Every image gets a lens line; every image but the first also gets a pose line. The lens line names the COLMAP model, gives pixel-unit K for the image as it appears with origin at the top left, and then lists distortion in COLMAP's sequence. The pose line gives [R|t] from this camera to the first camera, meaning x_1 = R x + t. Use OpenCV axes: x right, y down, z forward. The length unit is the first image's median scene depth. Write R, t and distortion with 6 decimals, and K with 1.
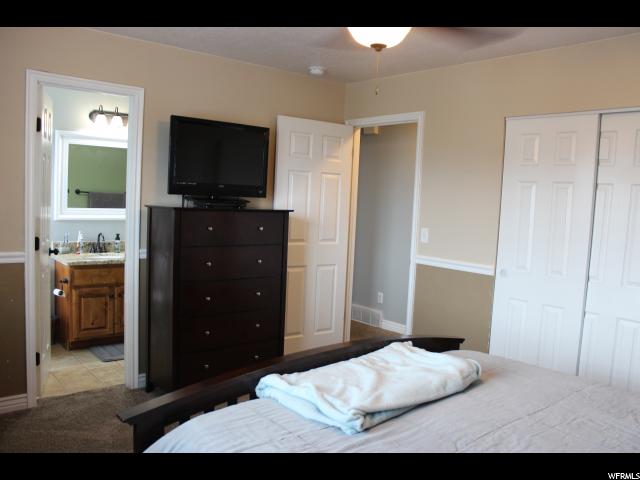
lens RADIAL K [[533.1, 0, 320.0], [0, 533.1, 240.0], [0, 0, 1]] dist [-0.171440, 0.157106]
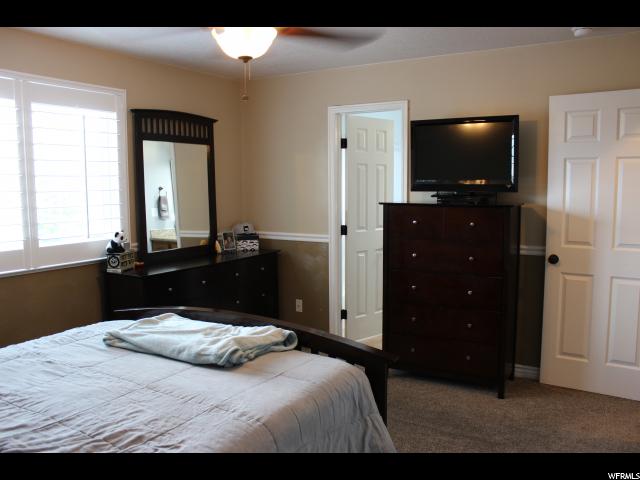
lens RADIAL K [[533.1, 0, 320.0], [0, 533.1, 240.0], [0, 0, 1]] dist [-0.171440, 0.157106]
pose [[0.342702, 0.054724, -0.937849, 0.595146], [-0.054346, 0.997785, 0.038363, -0.013056], [0.937871, 0.037821, 0.344917, 0.365787]]
